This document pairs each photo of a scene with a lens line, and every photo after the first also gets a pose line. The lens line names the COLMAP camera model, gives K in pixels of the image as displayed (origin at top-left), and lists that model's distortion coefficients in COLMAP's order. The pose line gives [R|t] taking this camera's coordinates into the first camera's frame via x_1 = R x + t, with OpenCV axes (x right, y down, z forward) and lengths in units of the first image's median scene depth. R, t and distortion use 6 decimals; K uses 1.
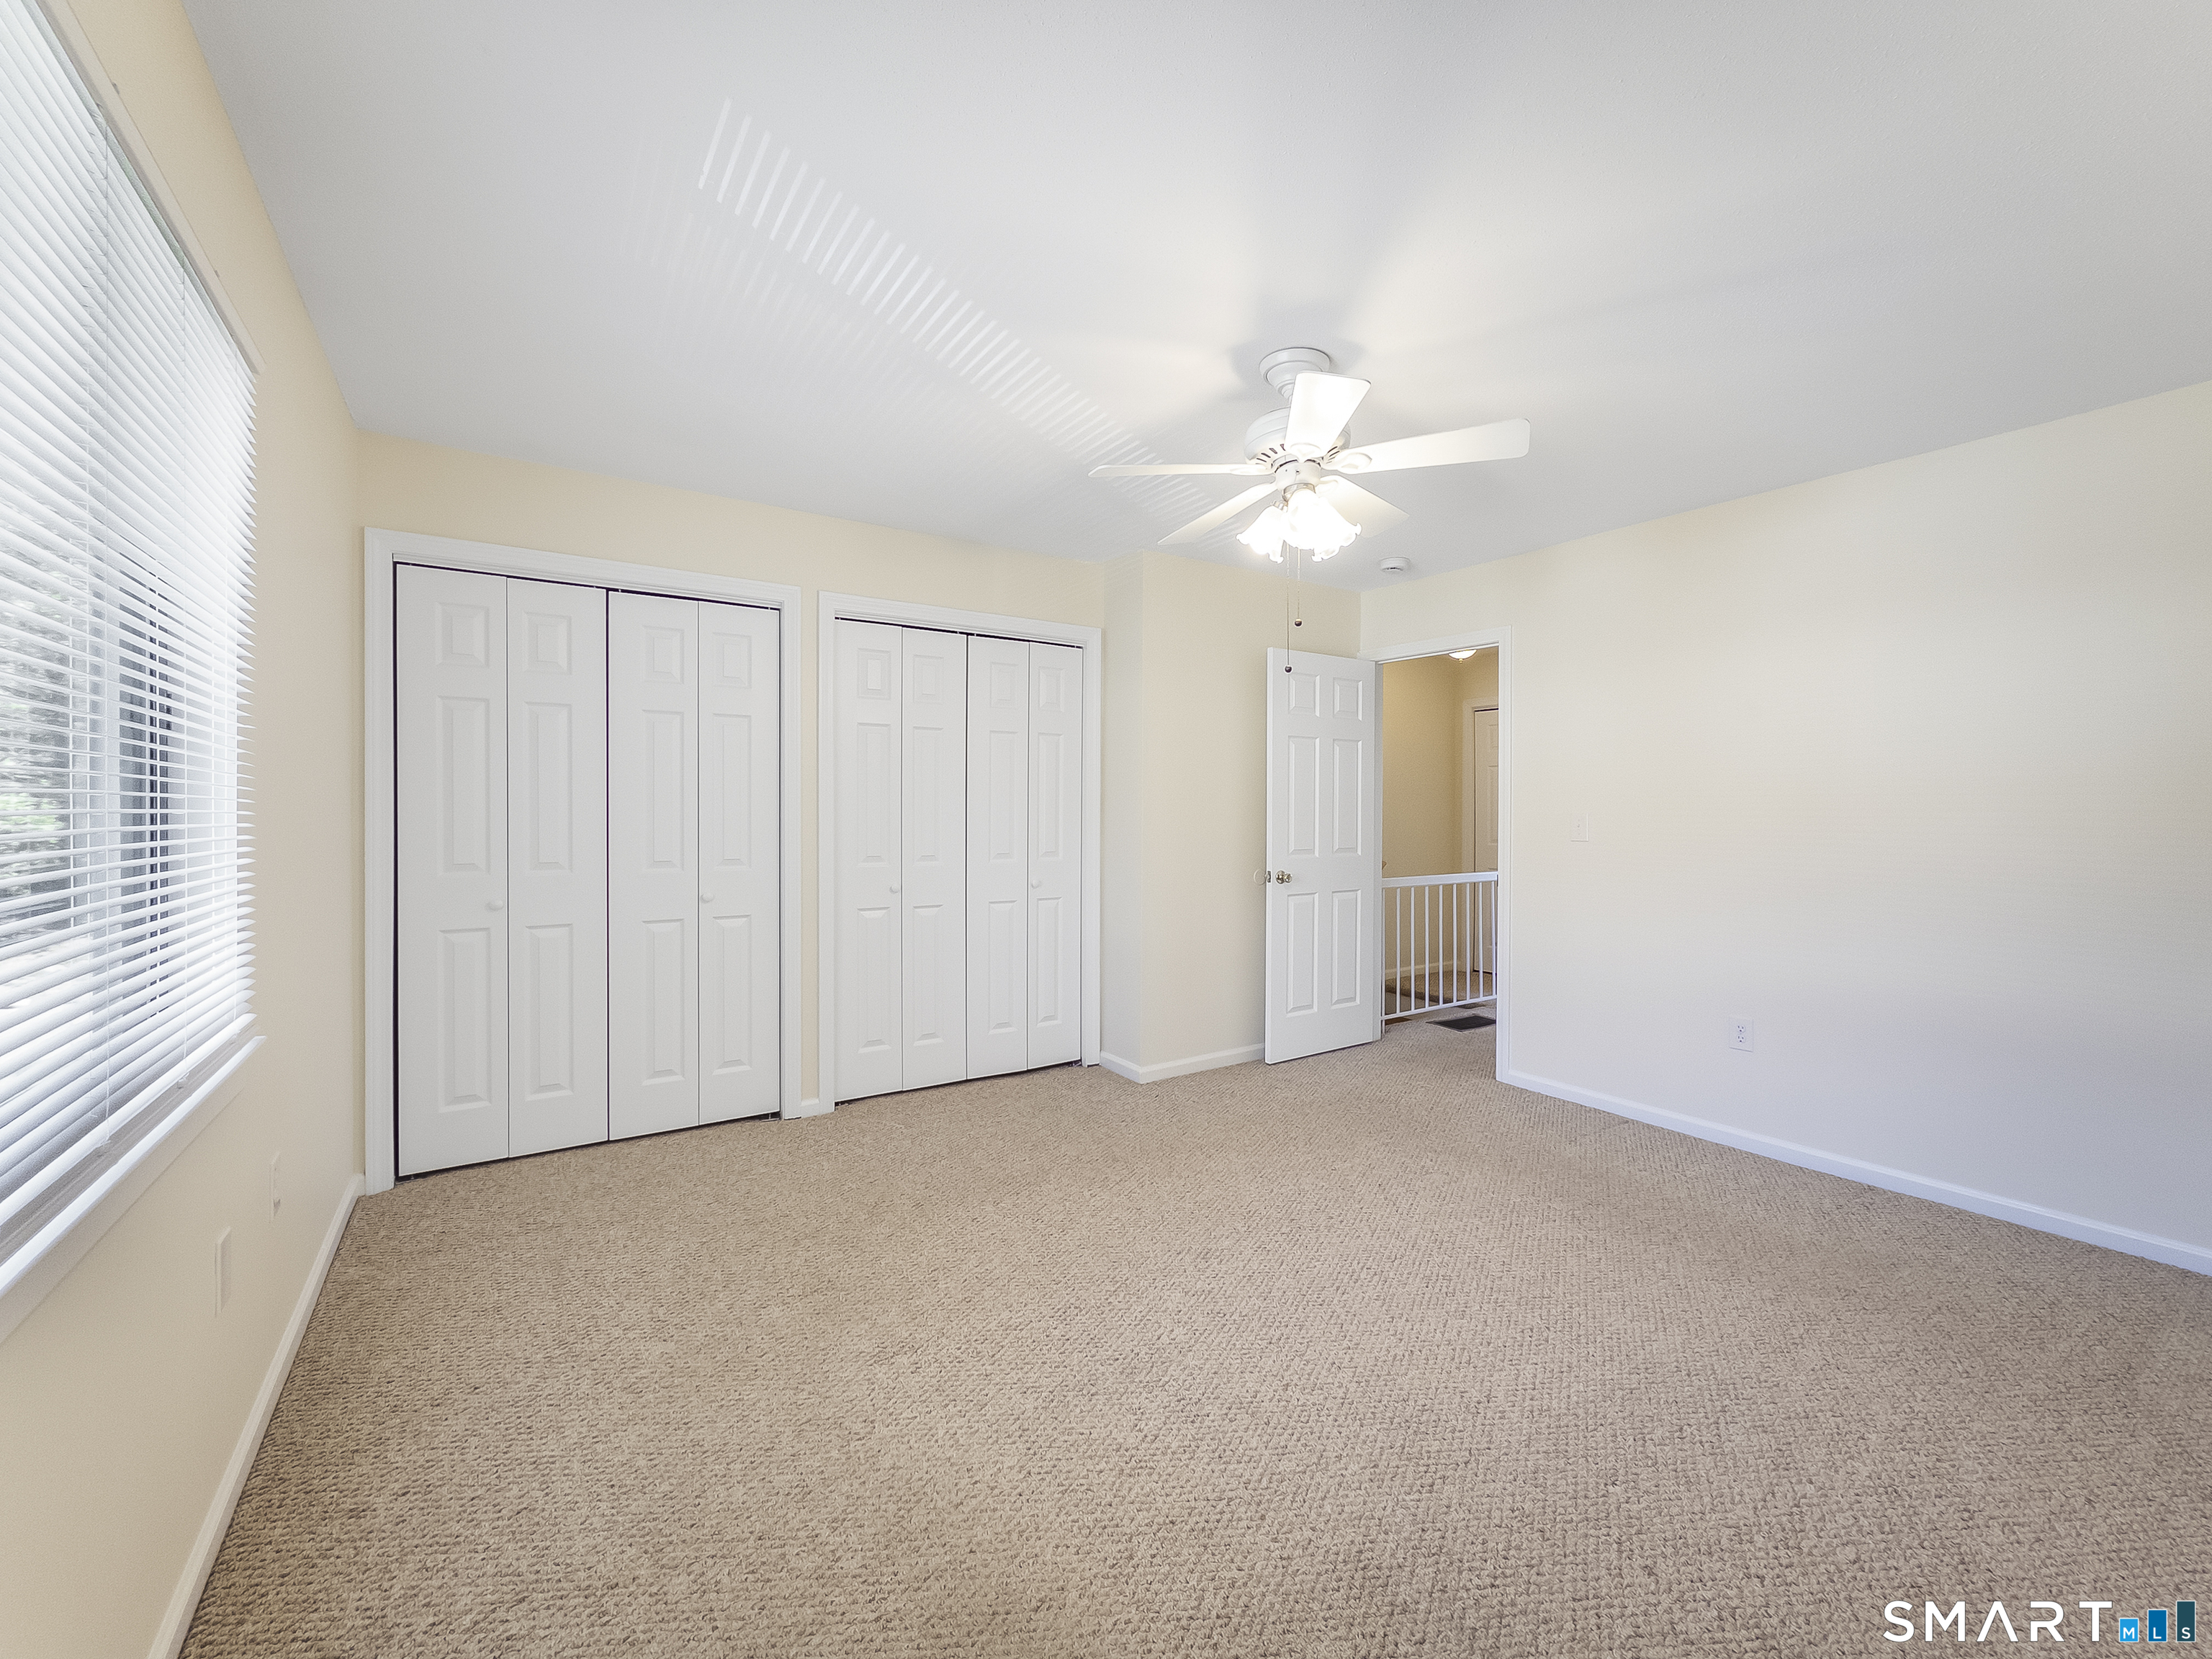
lens RADIAL K [[901.0, 0, 1106.6], [0, 901.0, 844.6], [0, 0, 1]] dist [-0.001845, -0.000255]
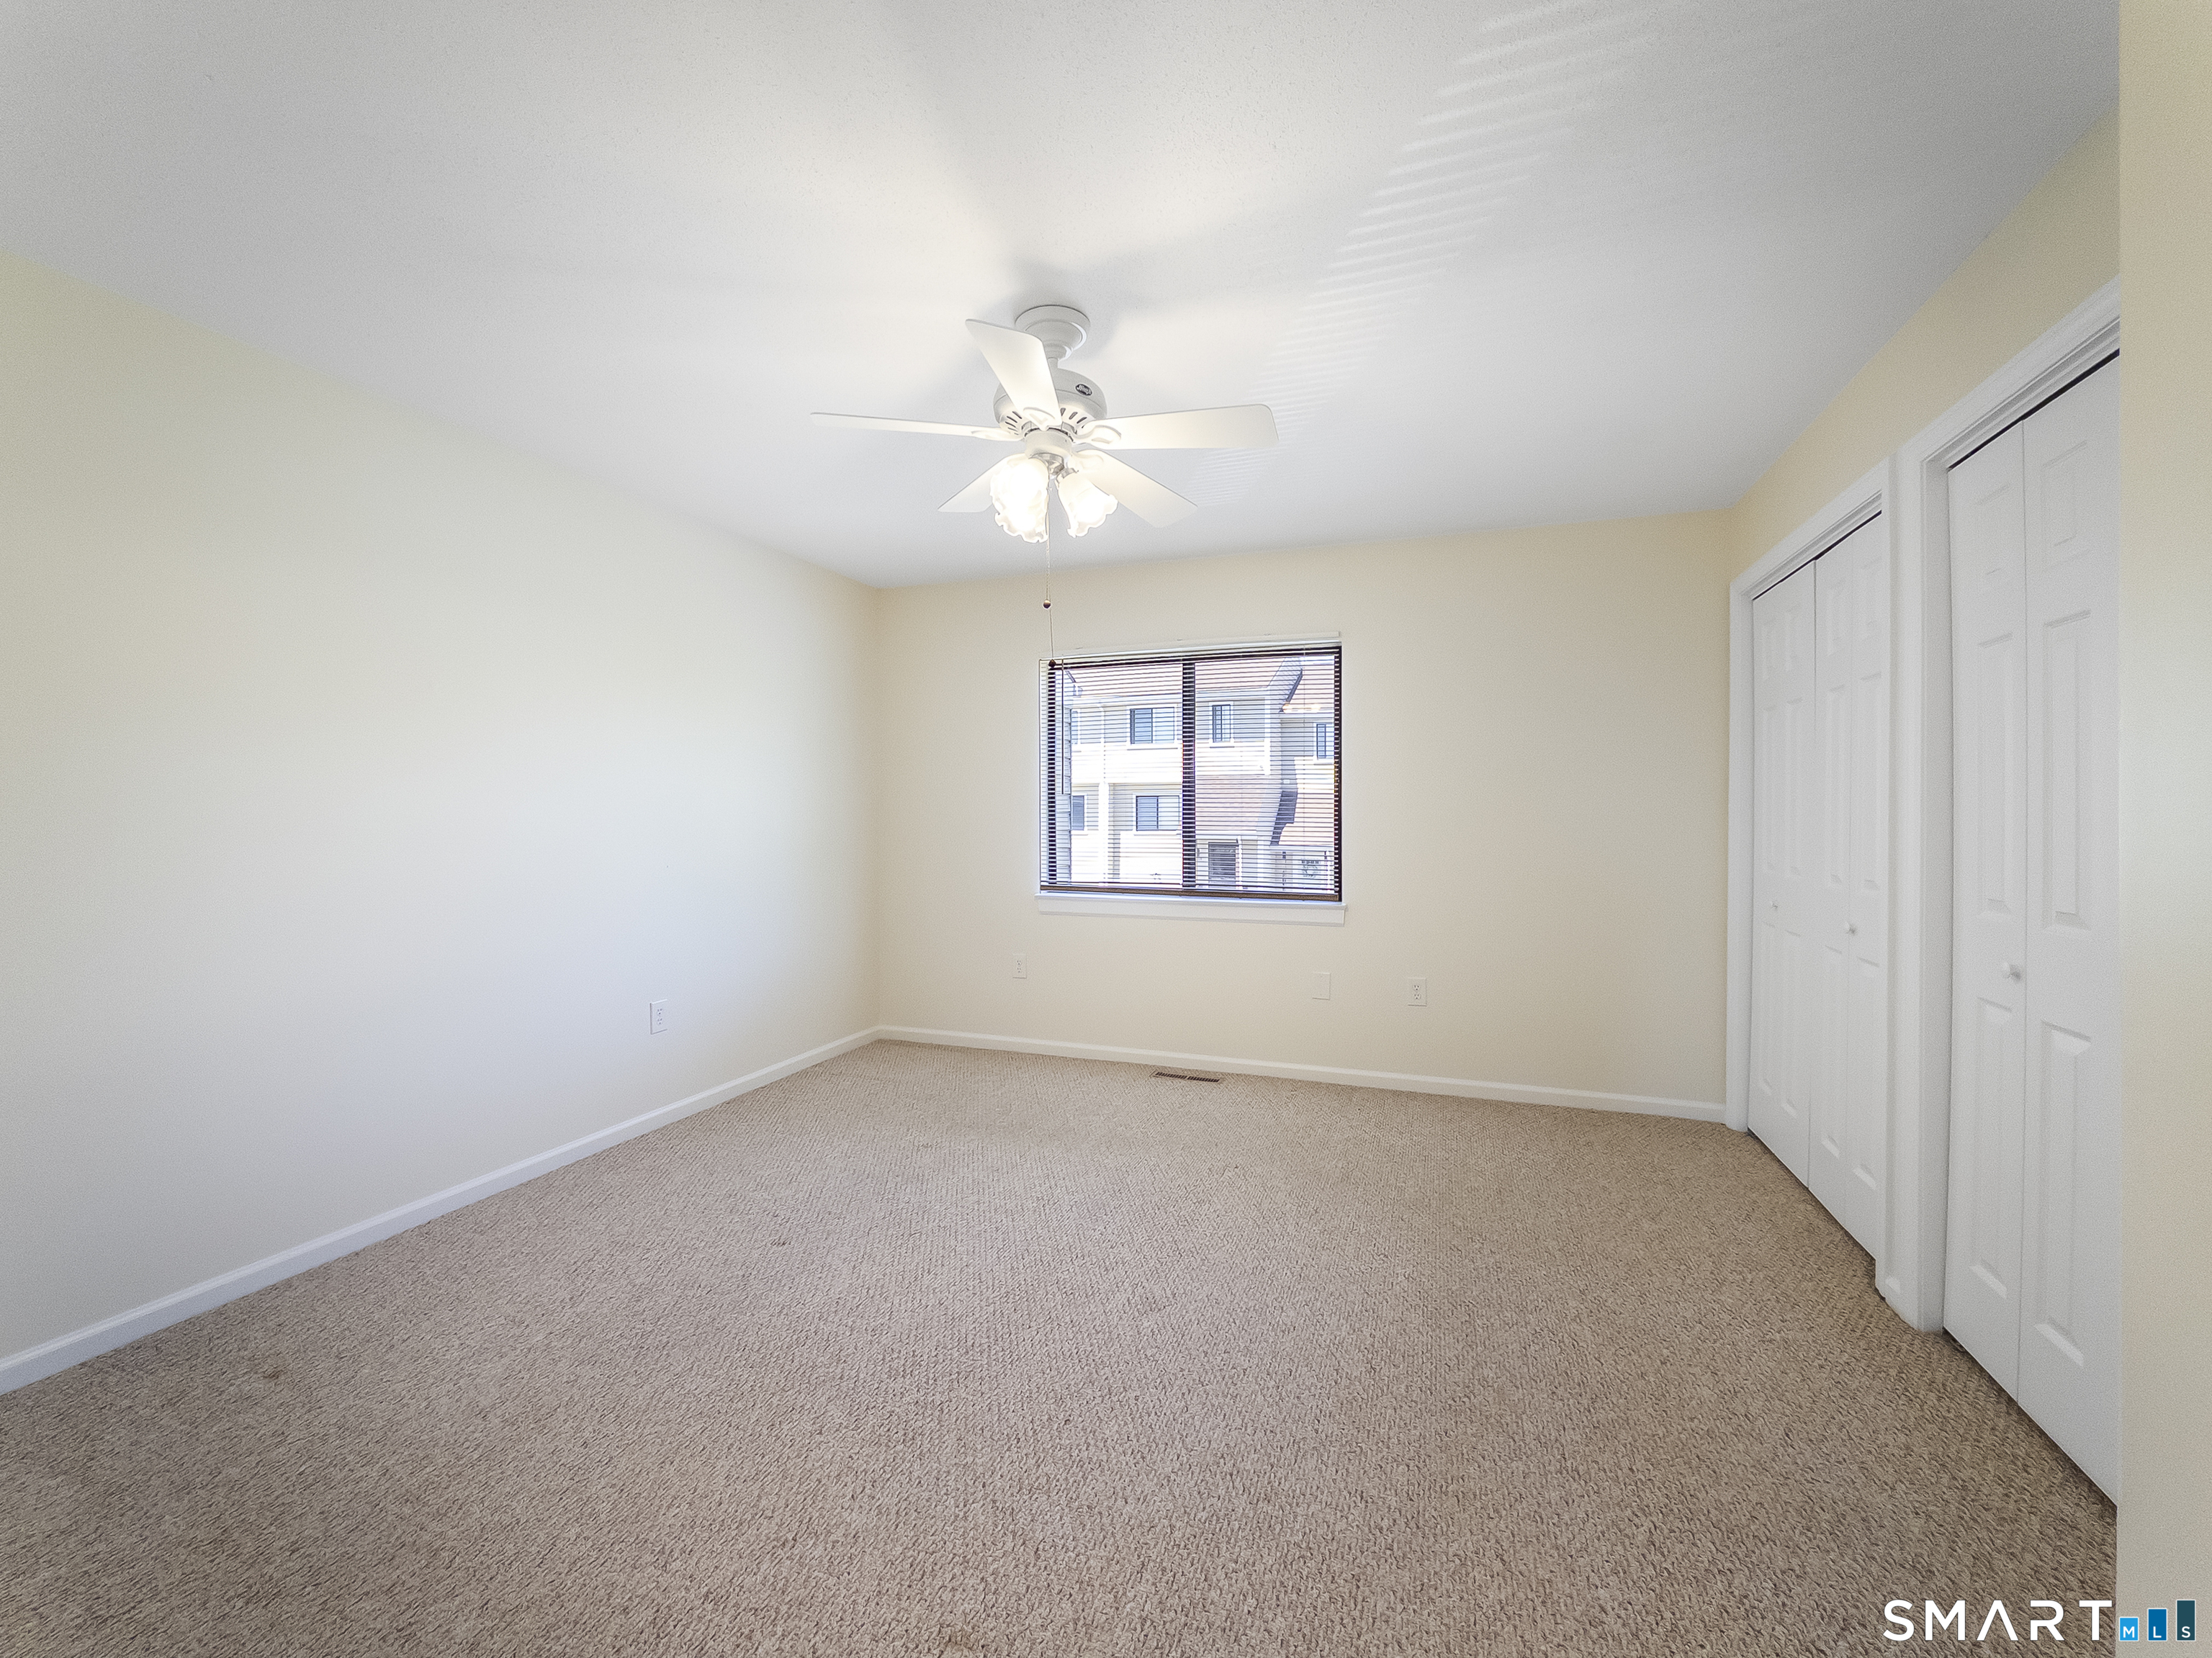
lens RADIAL K [[900.9, 0, 1106.6], [0, 900.9, 844.1], [0, 0, 1]] dist [-0.001845, -0.000255]
pose [[-0.806664, 0.006387, -0.590976, 0.696367], [-0.033296, 0.997862, 0.056233, -0.045613], [0.590071, 0.065038, -0.804727, 1.741002]]
